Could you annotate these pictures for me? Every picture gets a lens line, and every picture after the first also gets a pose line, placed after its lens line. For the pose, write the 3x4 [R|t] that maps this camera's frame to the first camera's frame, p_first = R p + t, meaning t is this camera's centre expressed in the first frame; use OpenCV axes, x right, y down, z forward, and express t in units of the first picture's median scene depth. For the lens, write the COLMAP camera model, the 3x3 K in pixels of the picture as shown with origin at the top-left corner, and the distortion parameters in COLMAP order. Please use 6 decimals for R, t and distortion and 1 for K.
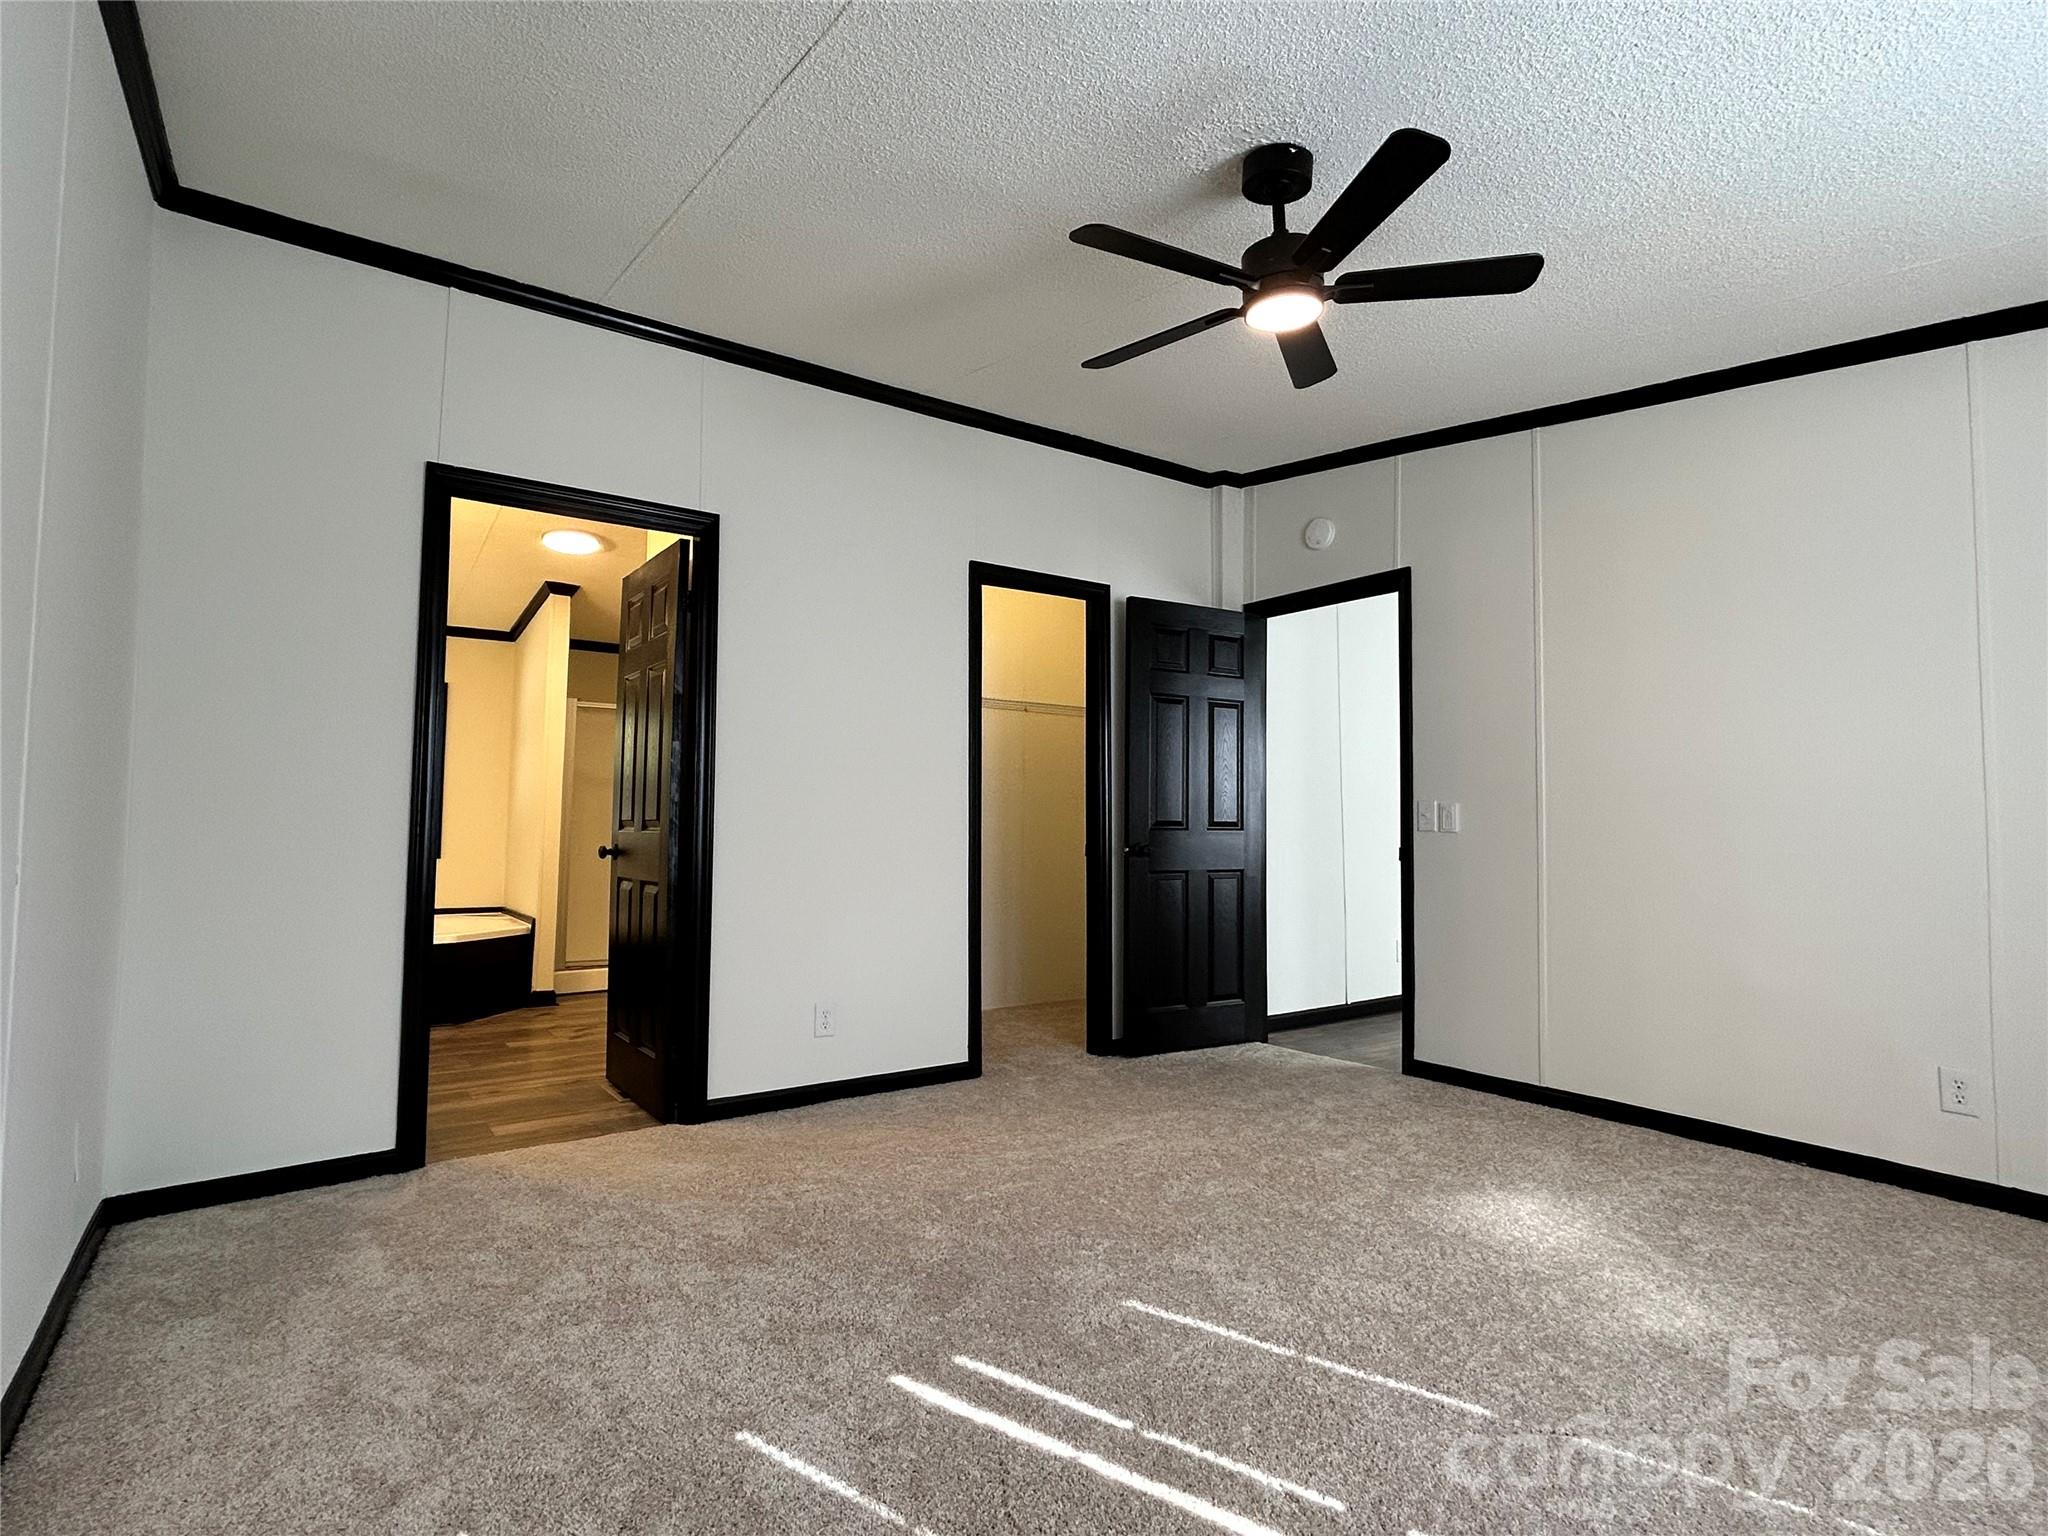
lens RADIAL K [[1033.9, 0, 1023.9], [0, 1033.9, 765.5], [0, 0, 1]] dist [-0.003324, 0.003645]
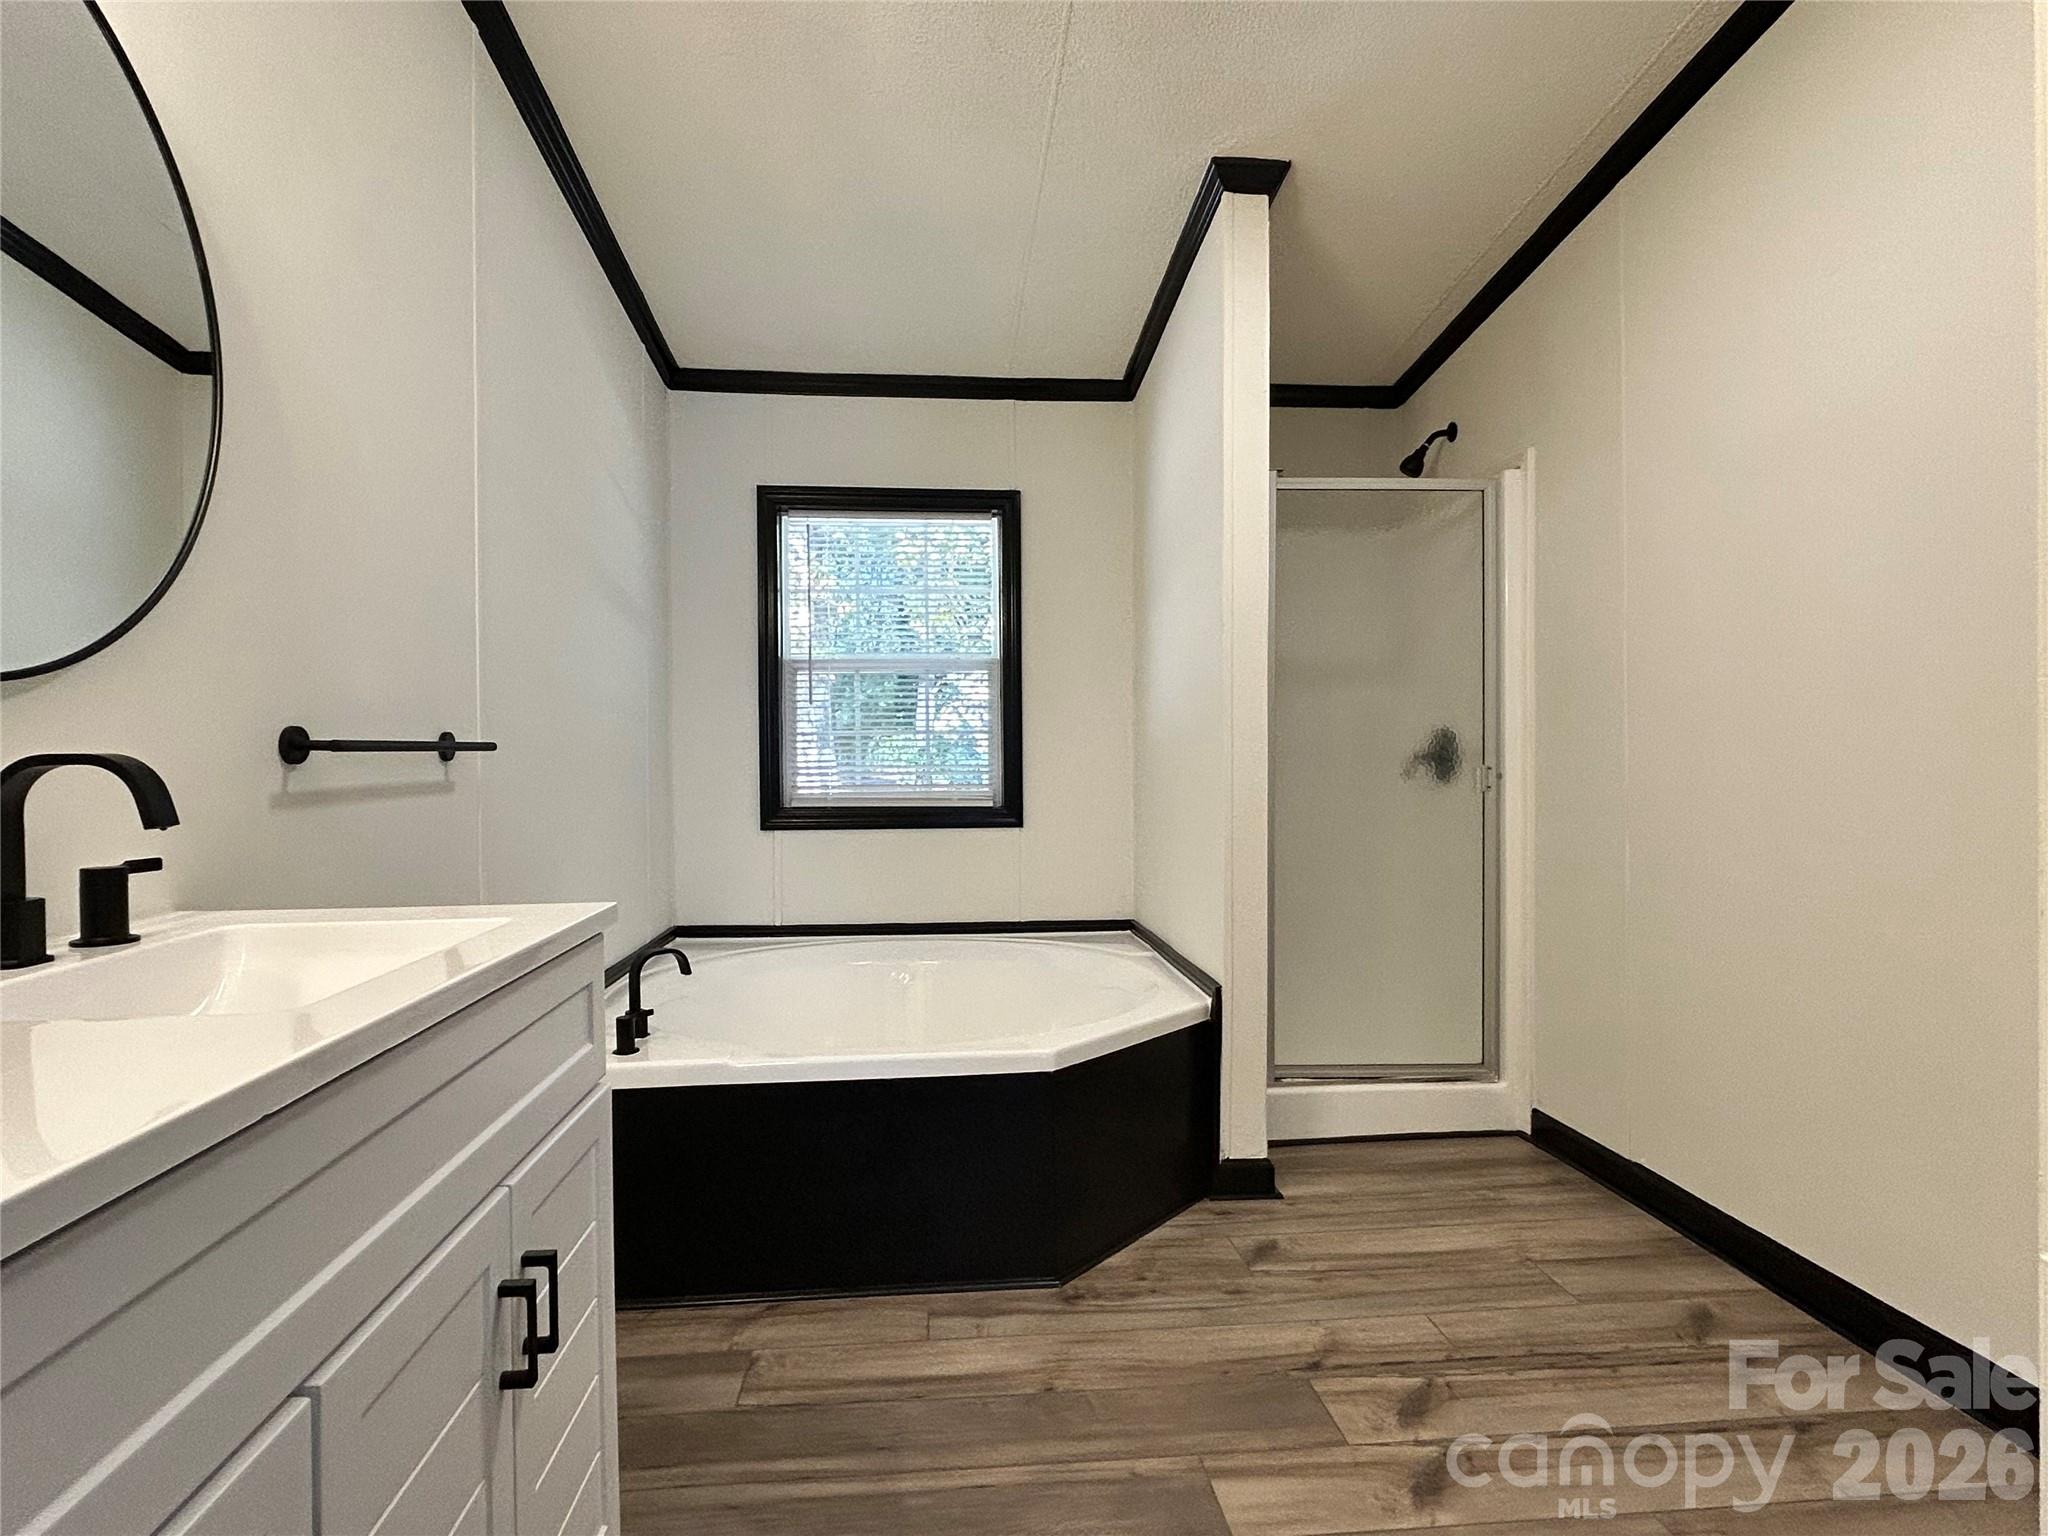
lens RADIAL K [[1089.0, 0, 1018.4], [0, 1089.0, 767.7], [0, 0, 1]] dist [-0.000565, -0.002677]
pose [[0.860705, -0.011897, -0.508965, -0.314463], [0.046720, 0.997354, 0.055694, 0.031604], [0.506956, -0.071715, 0.858983, 0.579737]]
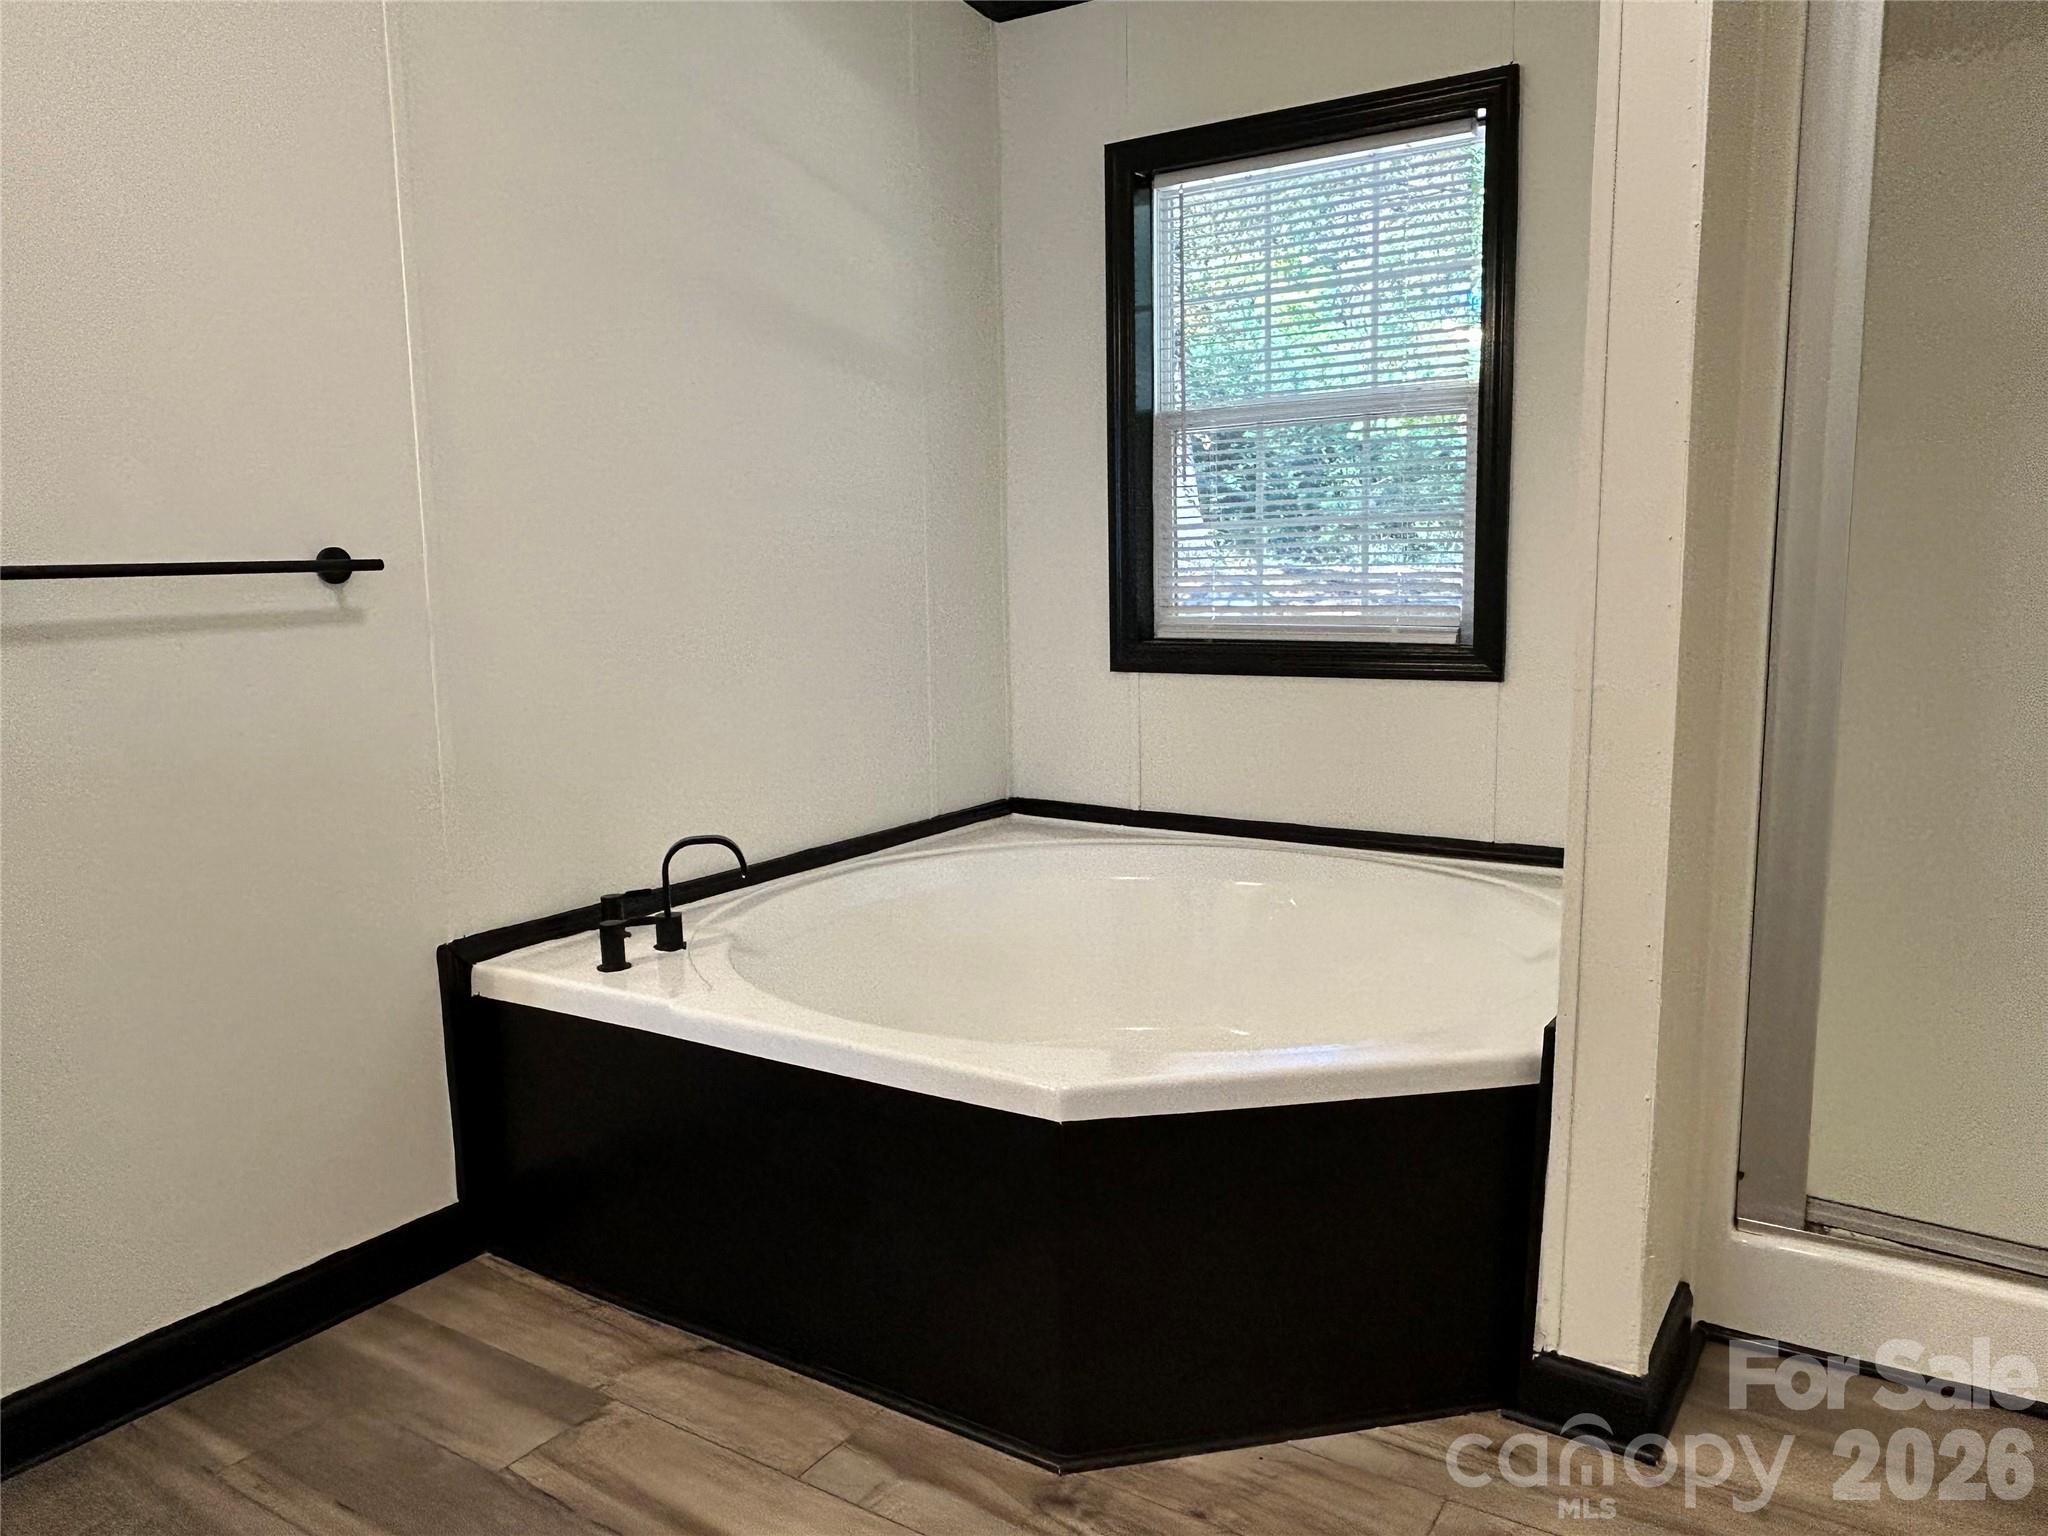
lens RADIAL K [[1438.8, 0, 1026.8], [0, 1438.8, 766.7], [0, 0, 1]] dist [-0.001408, -0.005918]
pose [[0.356679, 0.110007, -0.927727, -0.244651], [0.081514, 0.985591, 0.148208, 0.045143], [0.930664, -0.128485, 0.342573, 0.799172]]
